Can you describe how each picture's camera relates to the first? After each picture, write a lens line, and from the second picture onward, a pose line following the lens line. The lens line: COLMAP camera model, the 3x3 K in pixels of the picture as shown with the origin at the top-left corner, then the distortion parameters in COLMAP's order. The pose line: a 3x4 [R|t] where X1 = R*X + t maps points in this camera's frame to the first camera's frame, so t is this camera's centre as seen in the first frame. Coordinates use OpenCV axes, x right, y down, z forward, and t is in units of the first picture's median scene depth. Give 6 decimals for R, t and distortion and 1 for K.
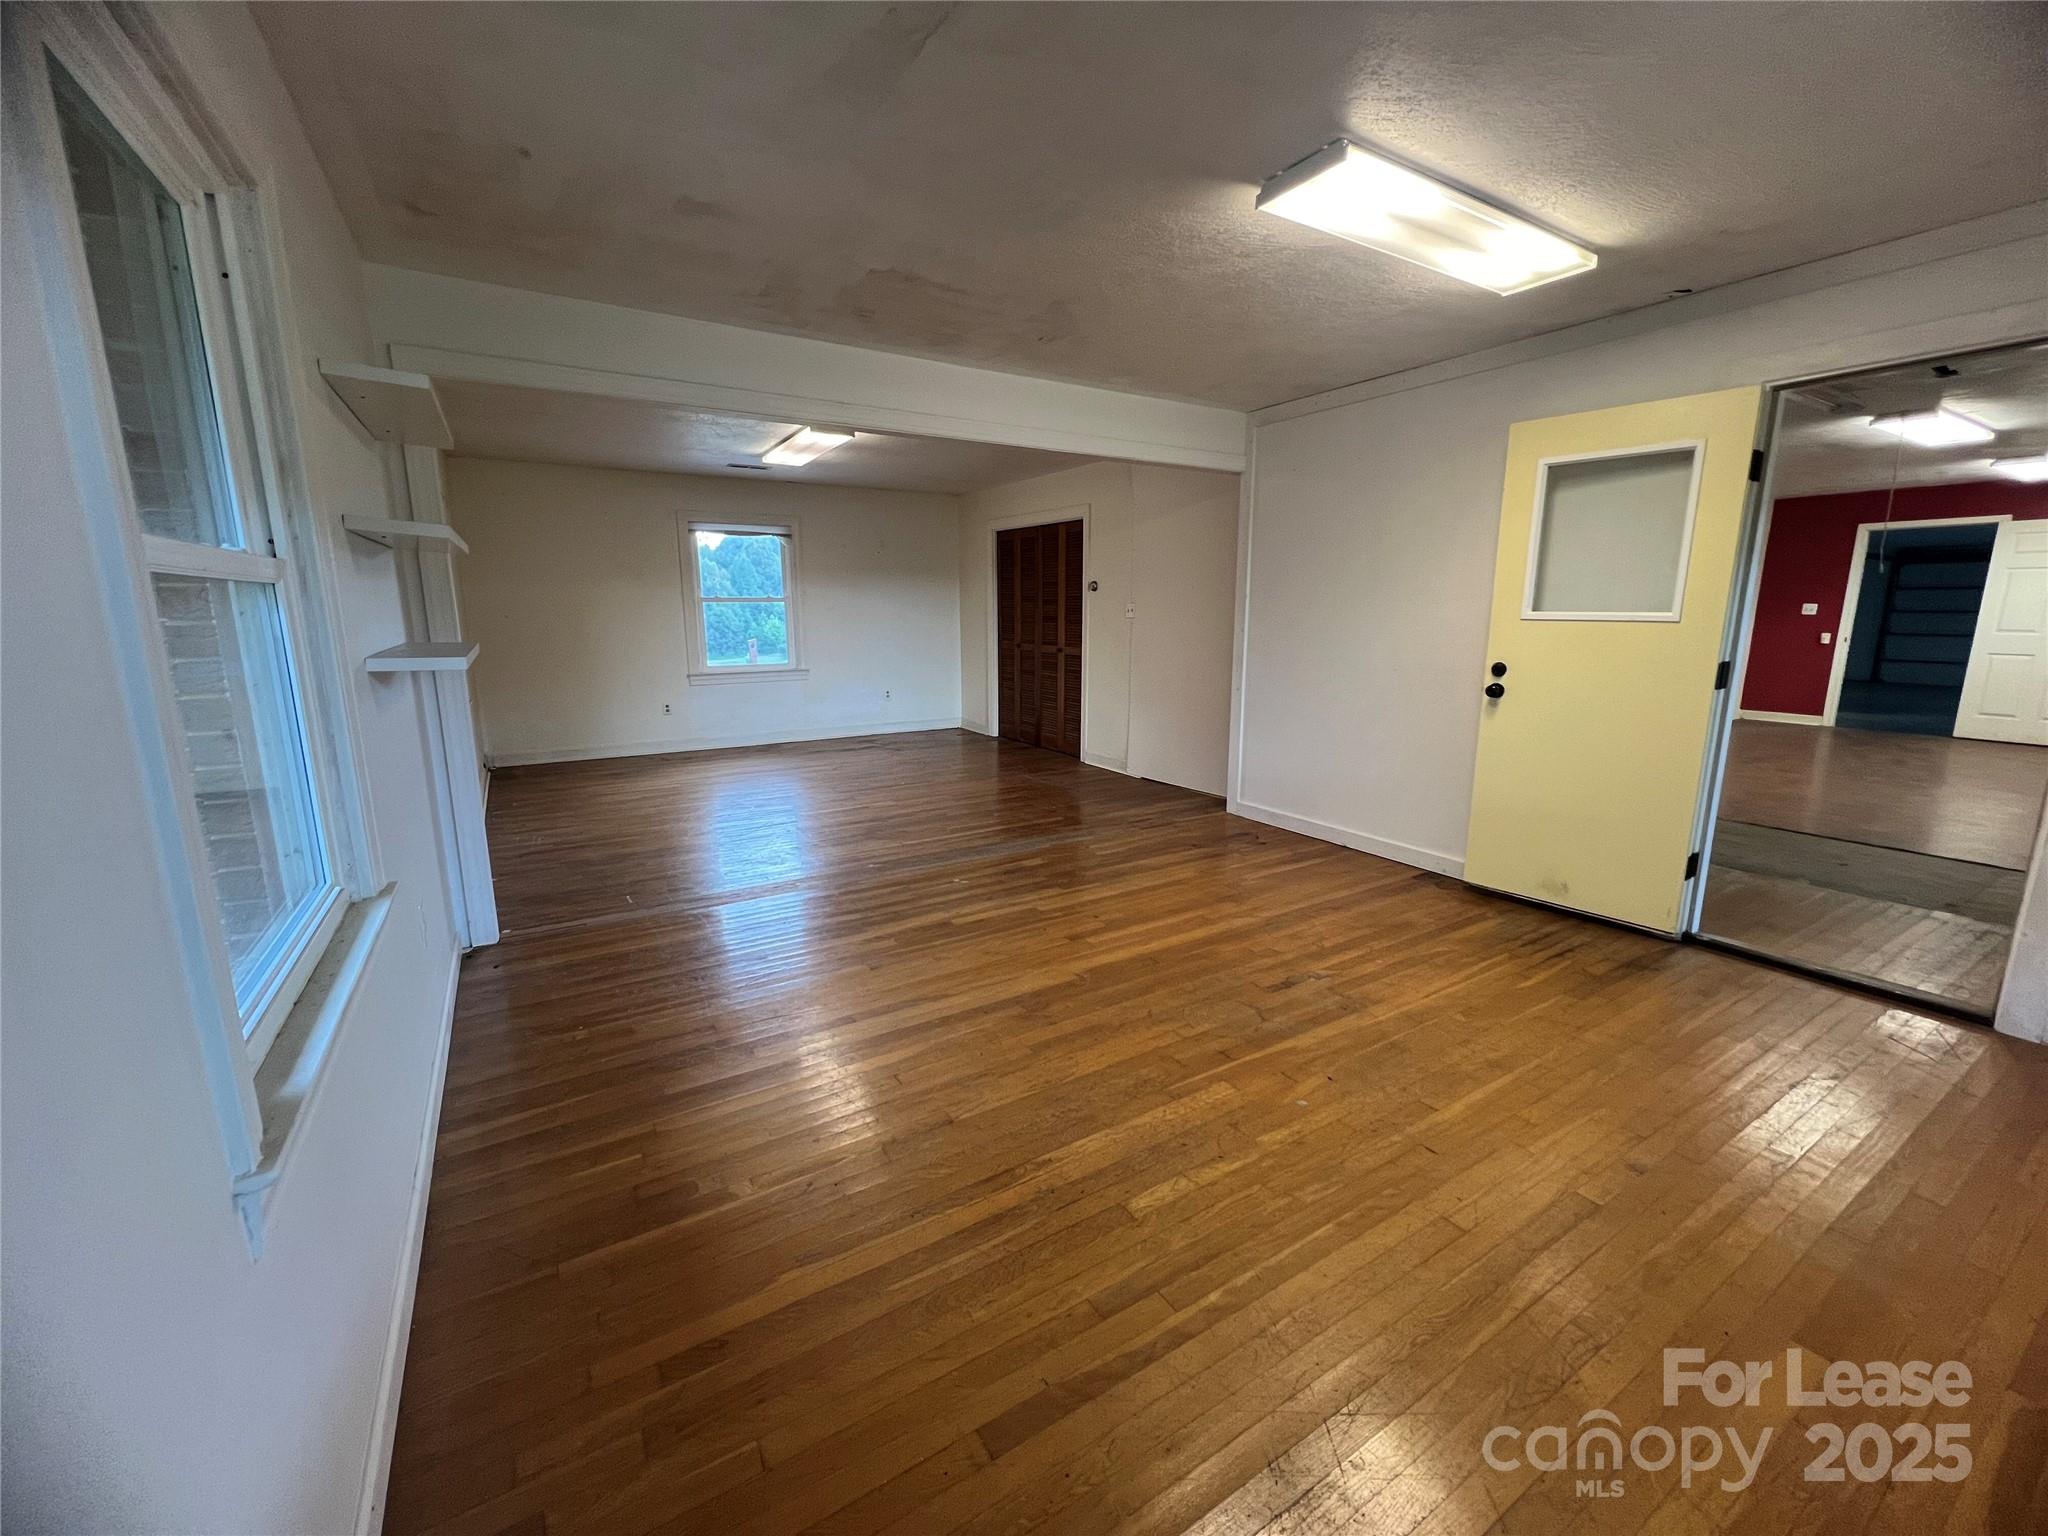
lens RADIAL K [[816.1, 0, 1025.8], [0, 816.1, 769.4], [0, 0, 1]] dist [-0.001404, 0.000516]
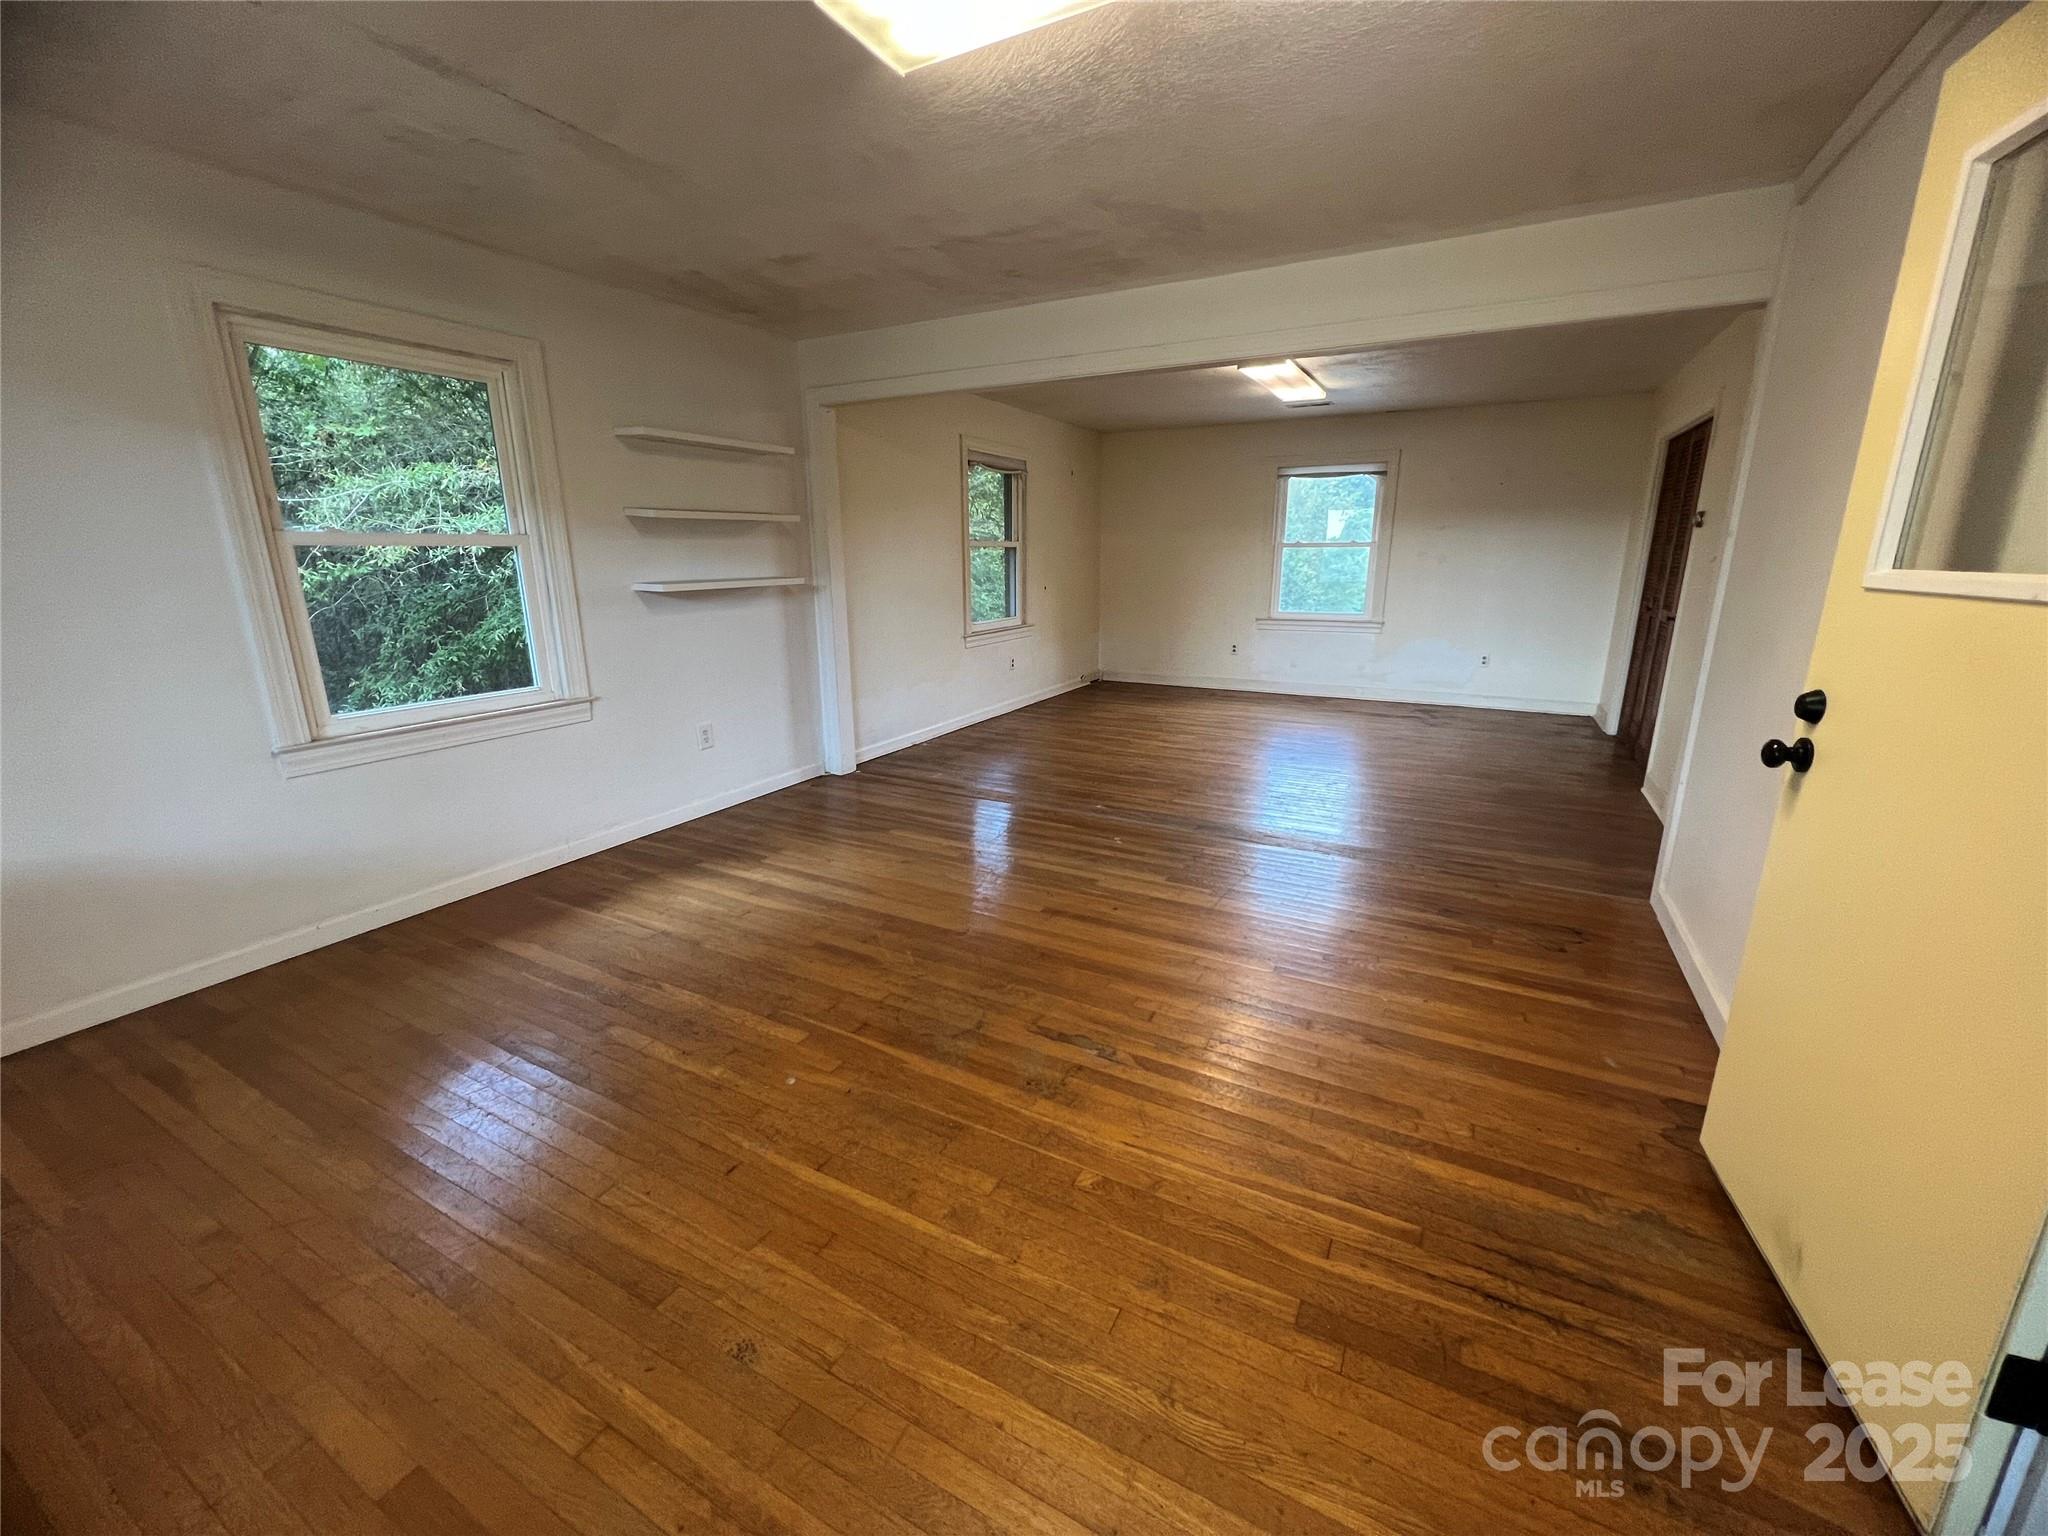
lens RADIAL K [[816.1, 0, 1020.7], [0, 816.1, 769.2], [0, 0, 1]] dist [-0.001404, 0.000516]
pose [[0.502490, 0.220868, -0.835896, 0.735107], [-0.166985, 0.973408, 0.156822, -0.088395], [0.848304, 0.060780, 0.526009, 0.430832]]
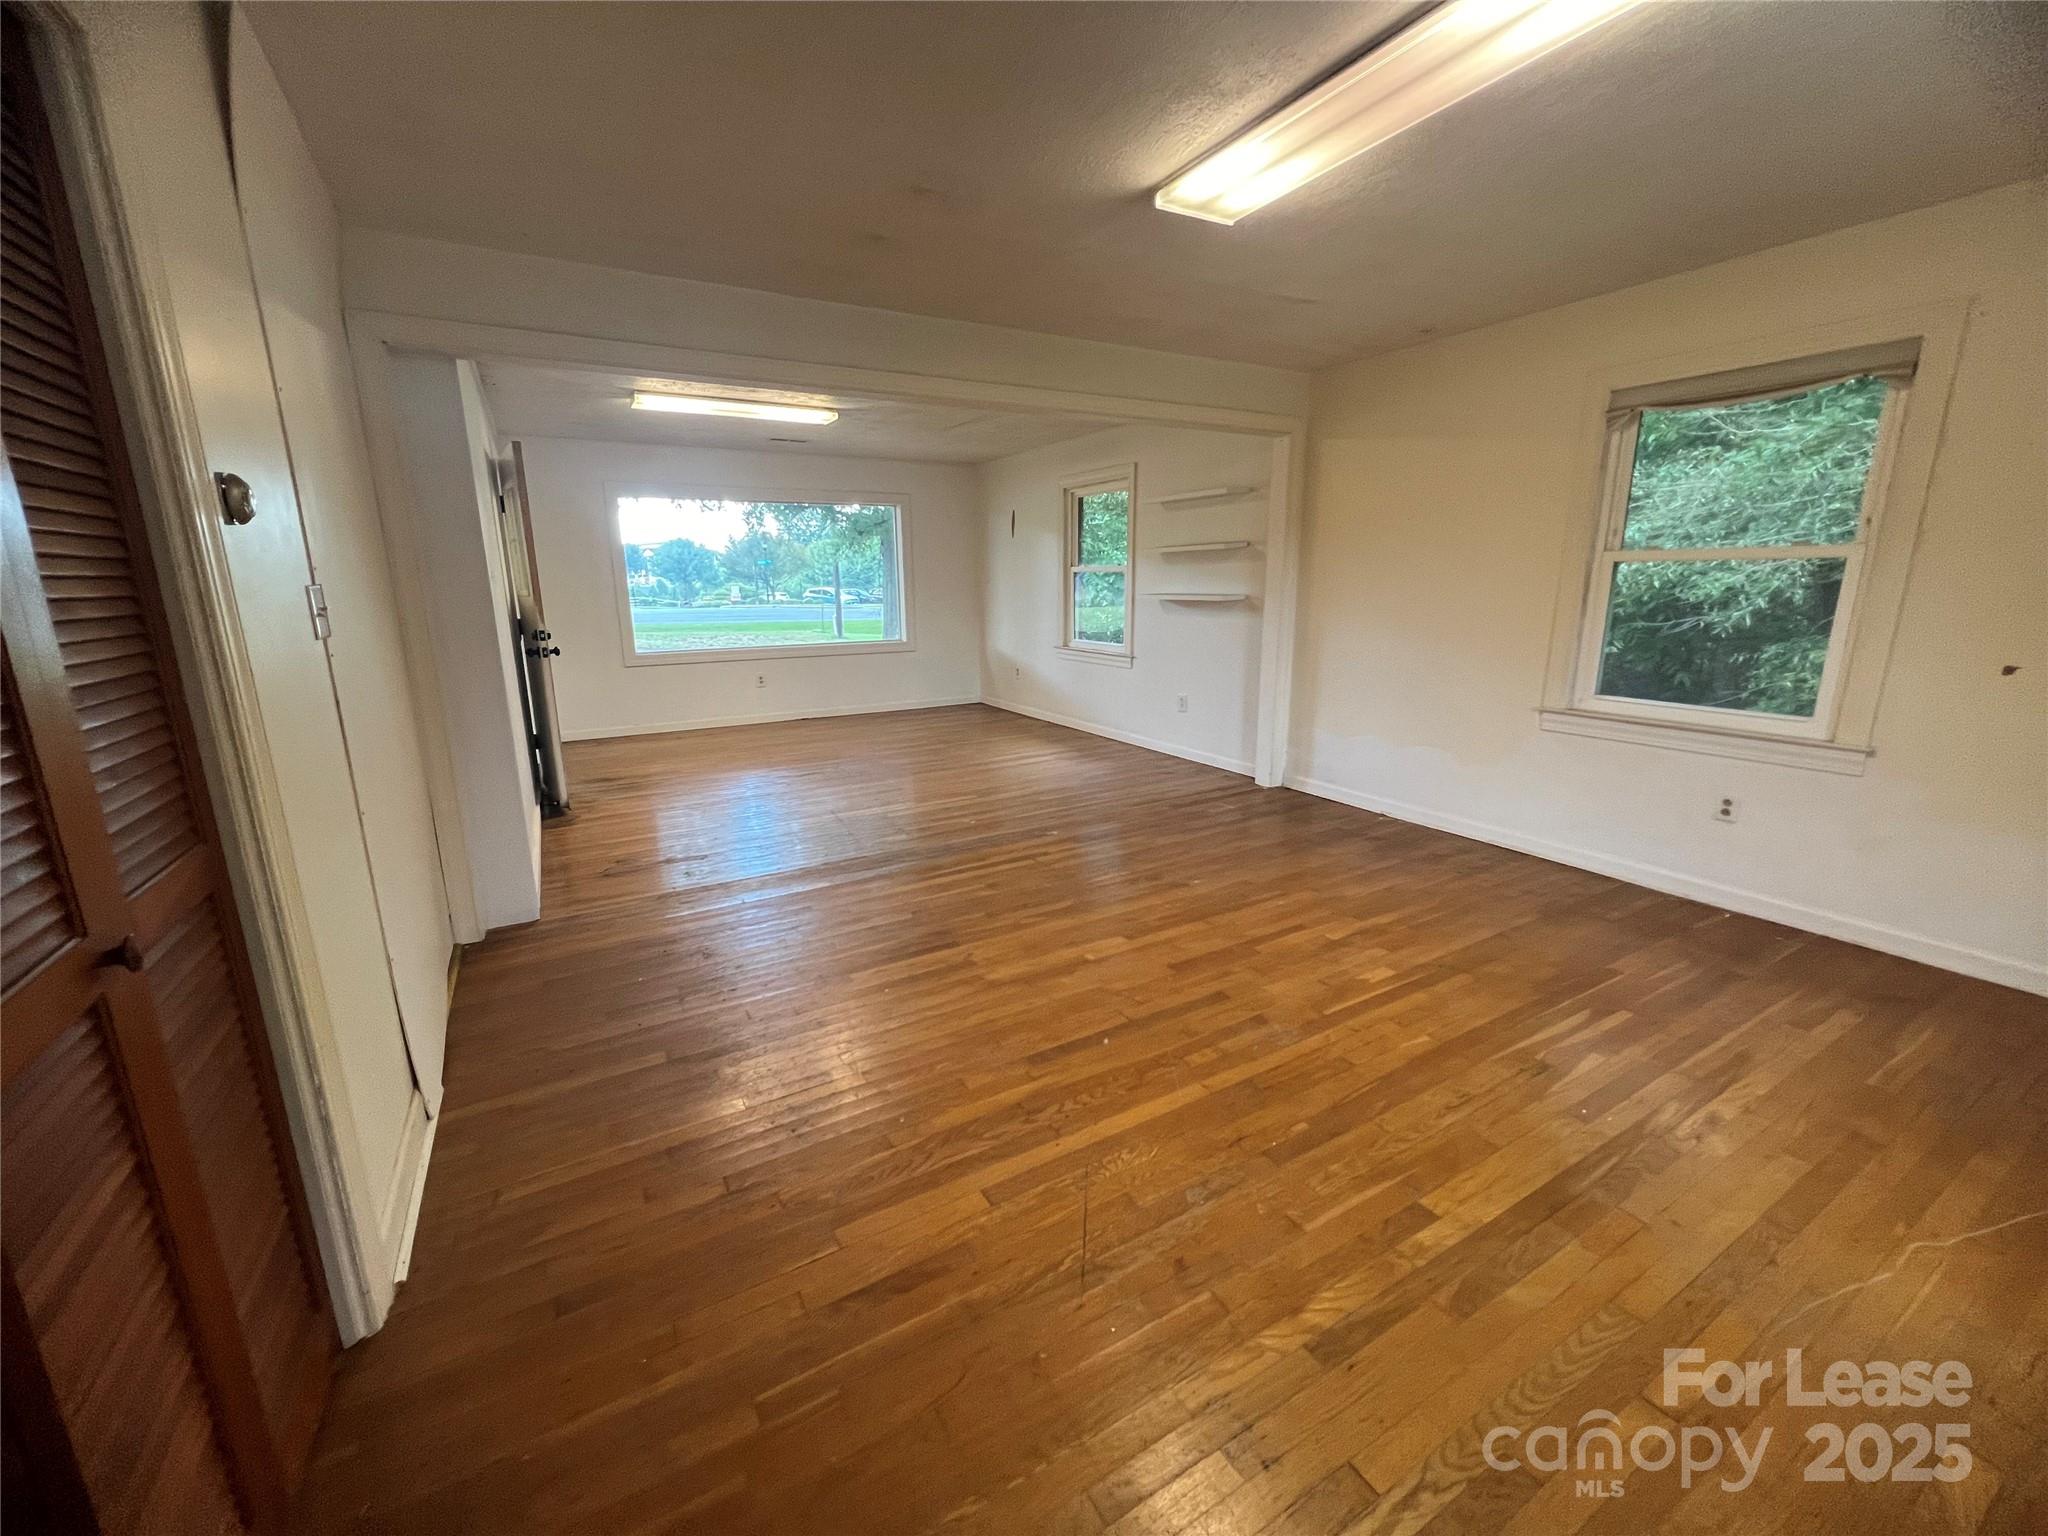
lens RADIAL K [[816.1, 0, 1007.0], [0, 816.1, 769.5], [0, 0, 1]] dist [-0.001404, 0.000516]
pose [[-0.998560, 0.021436, 0.049171, -0.216972], [0.040535, 0.901925, 0.429986, -0.493049], [-0.035132, 0.431360, -0.901495, 2.277113]]
